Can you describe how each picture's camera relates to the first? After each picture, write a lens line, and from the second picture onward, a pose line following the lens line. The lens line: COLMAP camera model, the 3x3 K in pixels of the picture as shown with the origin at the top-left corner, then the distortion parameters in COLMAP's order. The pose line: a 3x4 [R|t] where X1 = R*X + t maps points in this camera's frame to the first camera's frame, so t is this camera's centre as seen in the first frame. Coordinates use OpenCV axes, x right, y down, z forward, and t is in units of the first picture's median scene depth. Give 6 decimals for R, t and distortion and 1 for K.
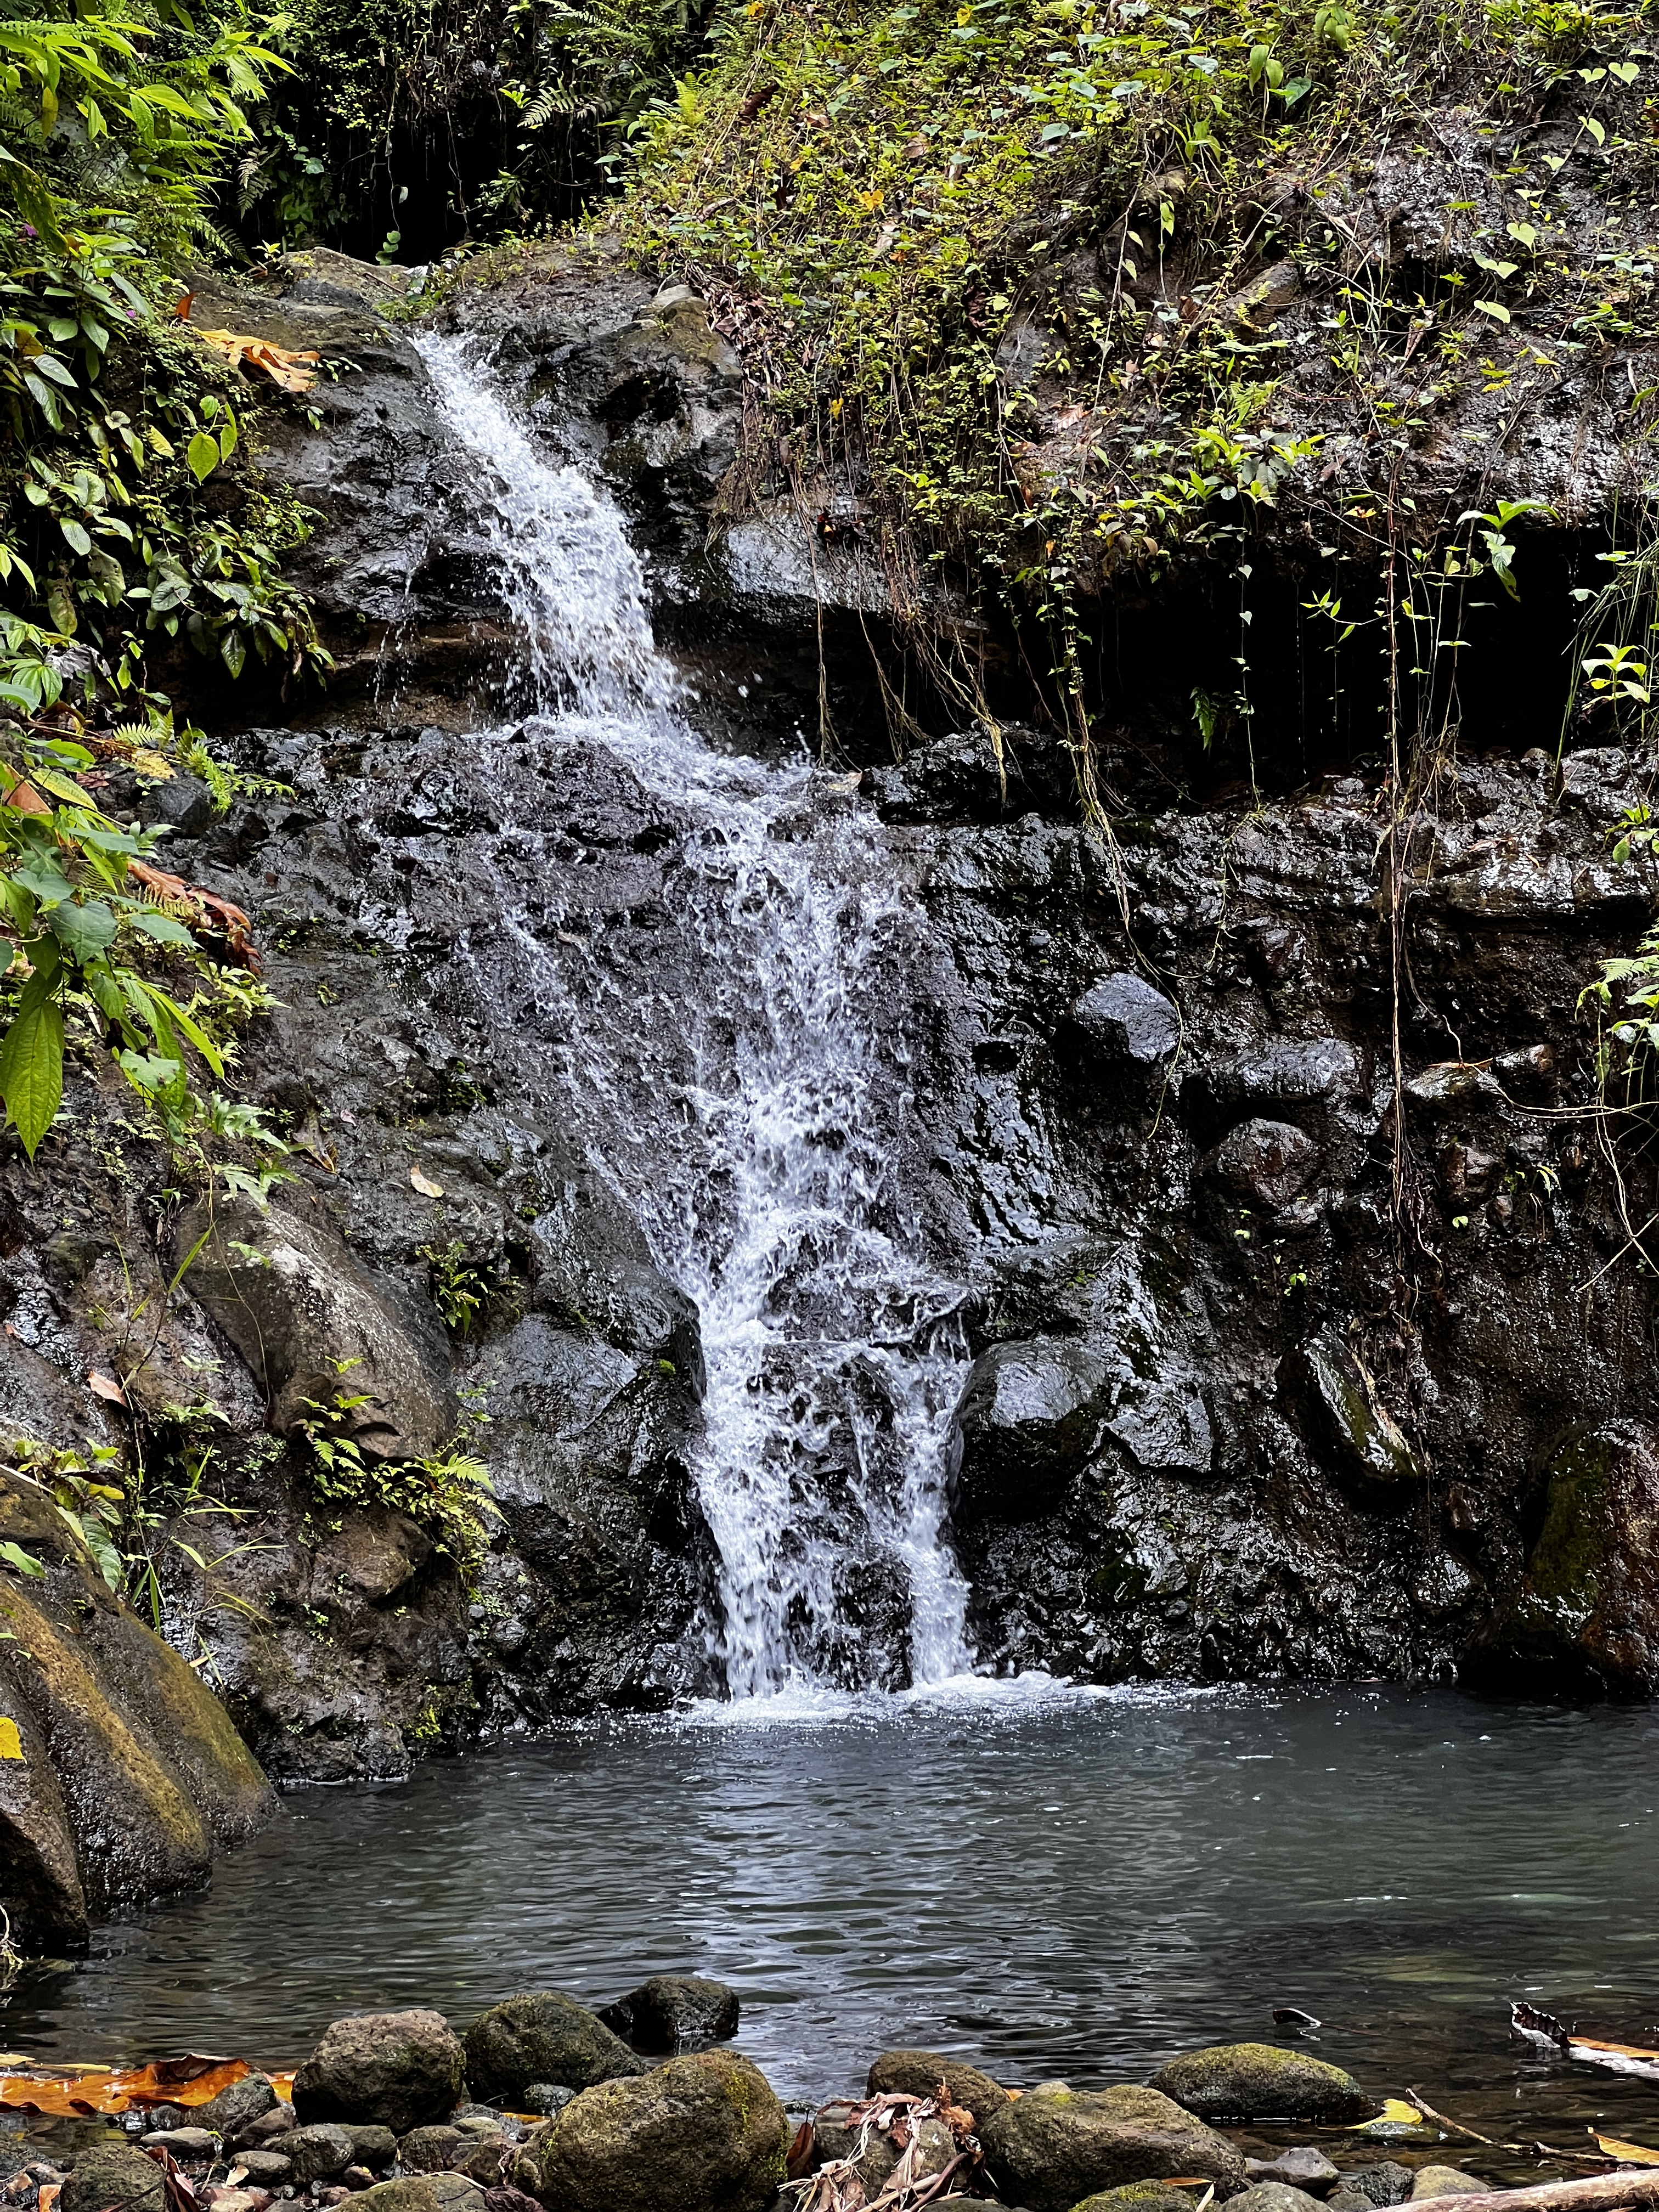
lens RADIAL K [[4925.6, 0, 834.5], [0, 4925.6, 1070.7], [0, 0, 1]] dist [-0.216737, 6.364340]
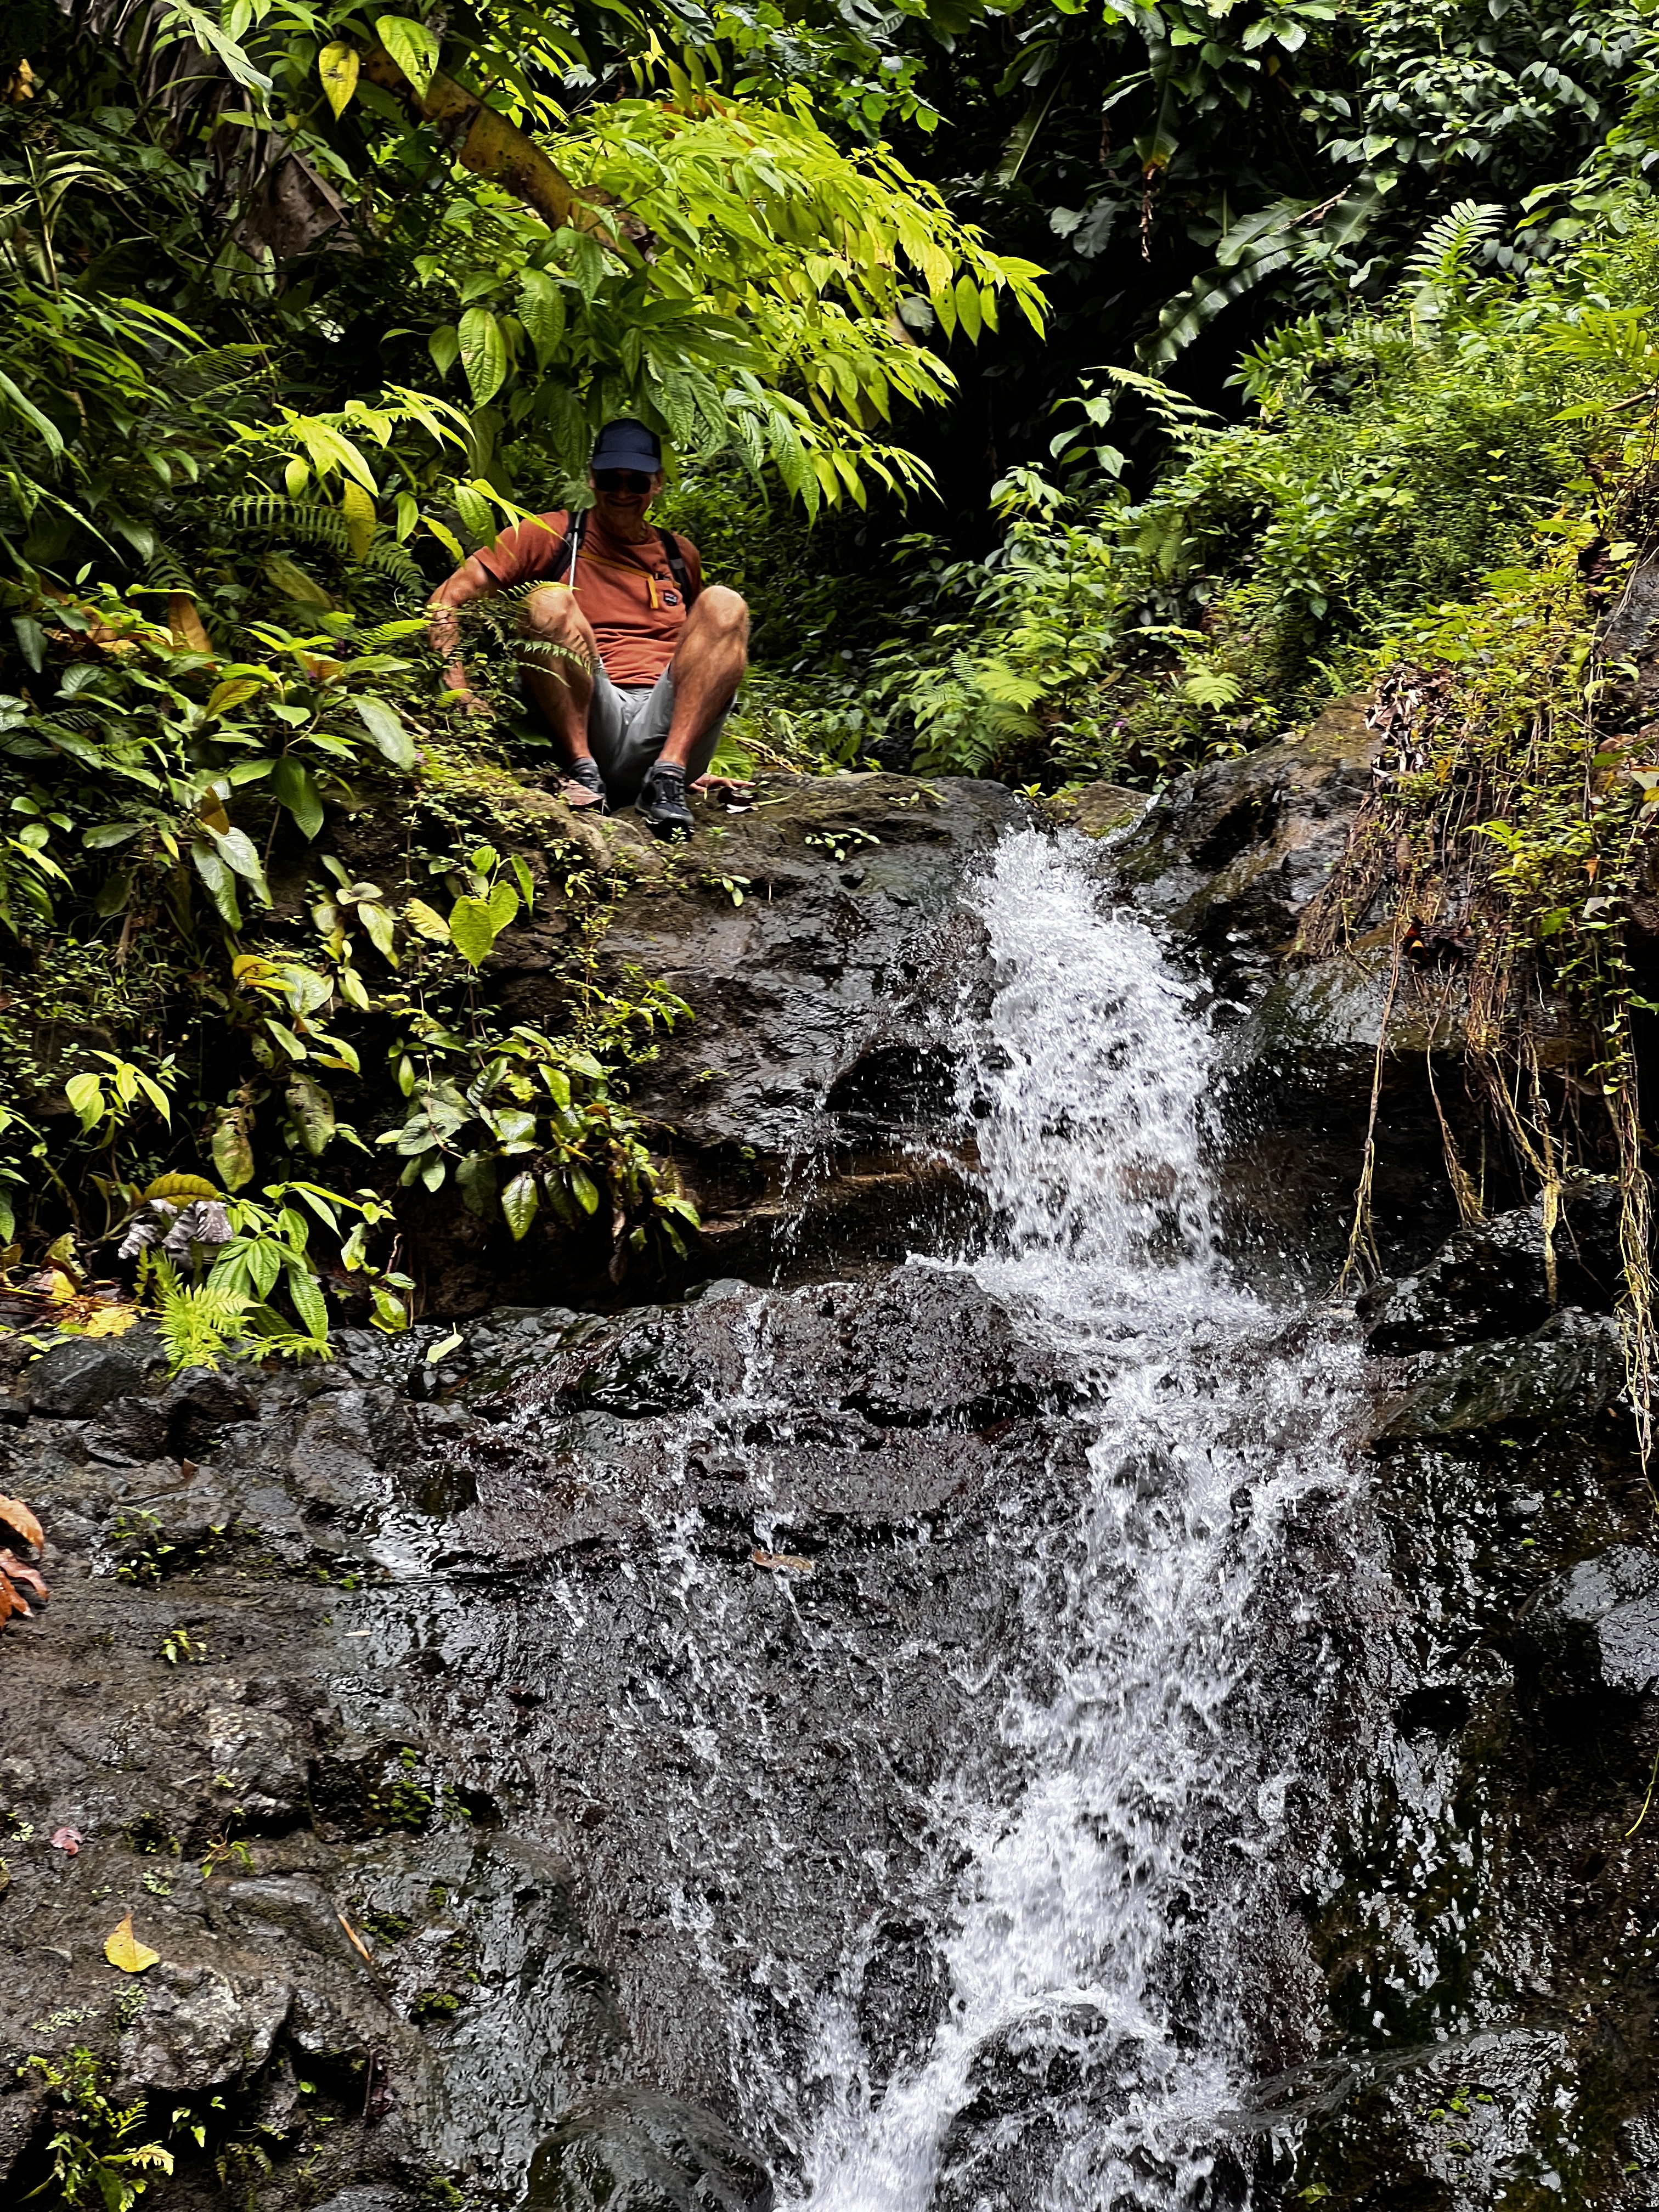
lens RADIAL K [[4902.9, 0, 841.7], [0, 4902.9, 1075.6], [0, 0, 1]] dist [-0.212629, 5.689601]
pose [[0.925966, -0.105302, -0.362627, 0.163542], [0.033545, 0.979472, -0.198767, 0.031849], [0.376113, 0.171887, 0.910491, 0.403833]]
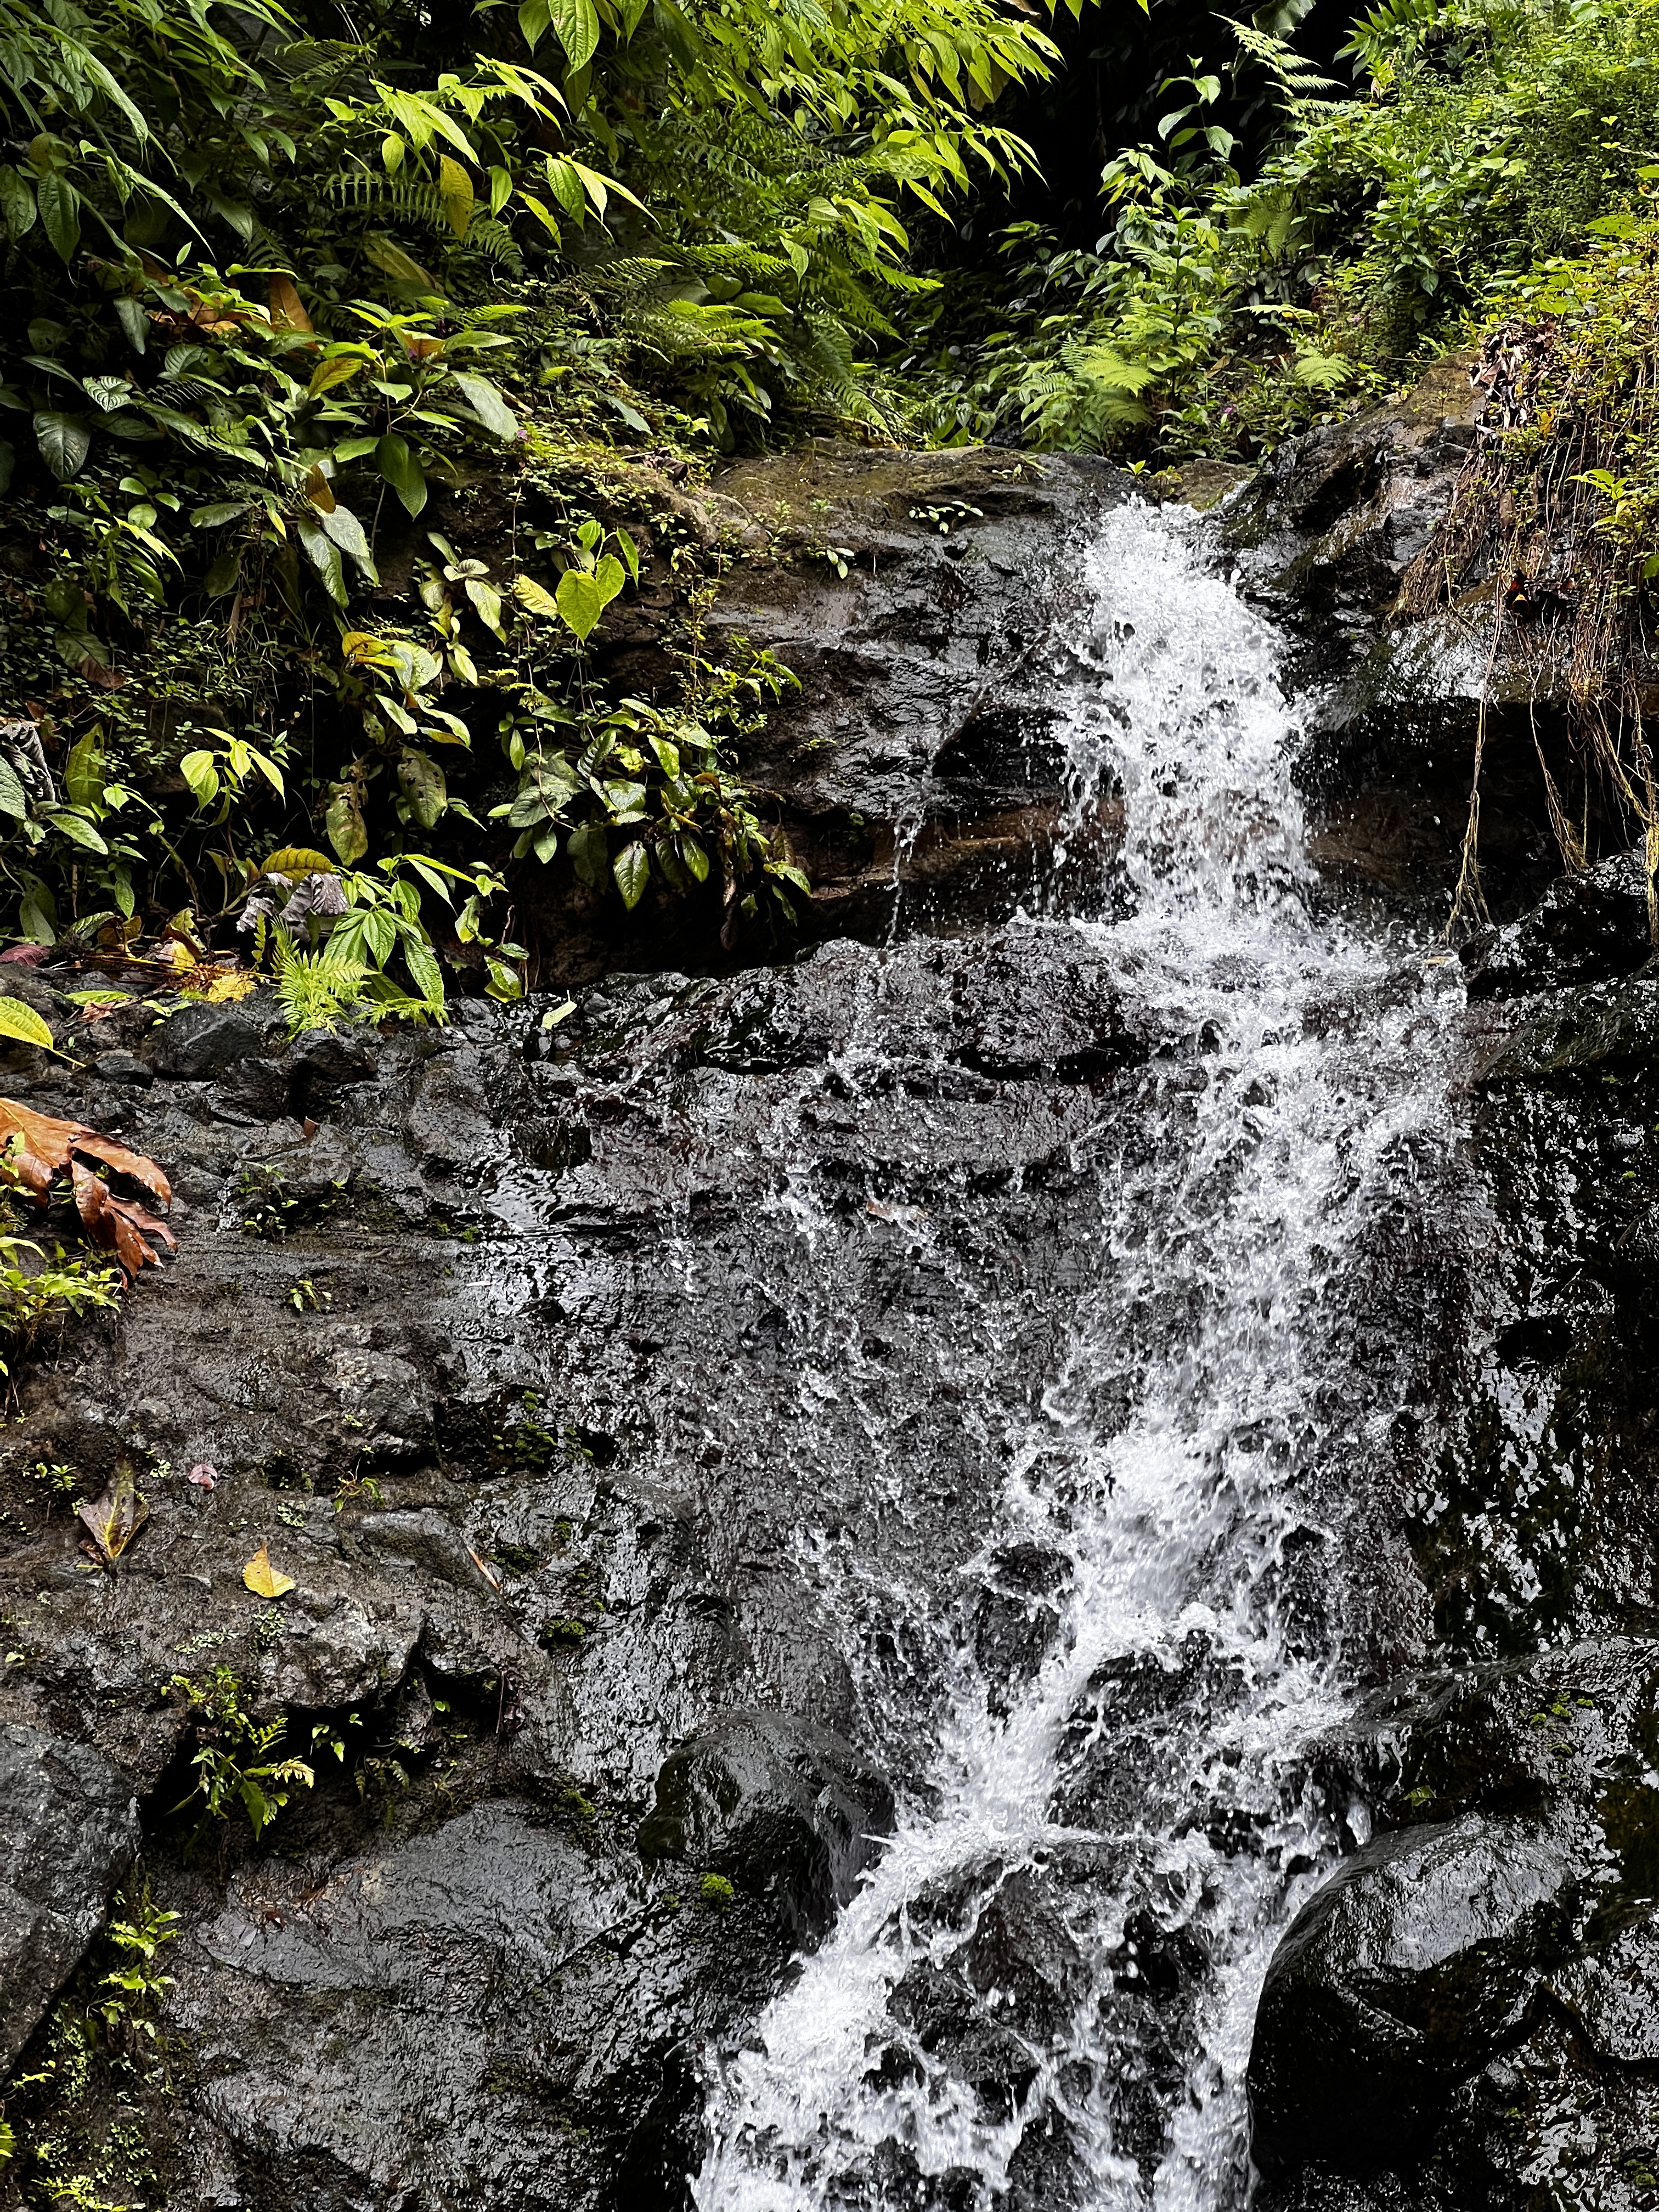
lens RADIAL K [[4925.6, 0, 834.5], [0, 4925.6, 1070.7], [0, 0, 1]] dist [-0.216737, 6.364340]
pose [[0.914347, -0.099839, -0.392431, 0.167851], [0.046247, 0.988534, -0.143742, 0.040371], [0.402283, 0.113281, 0.908480, 0.396757]]
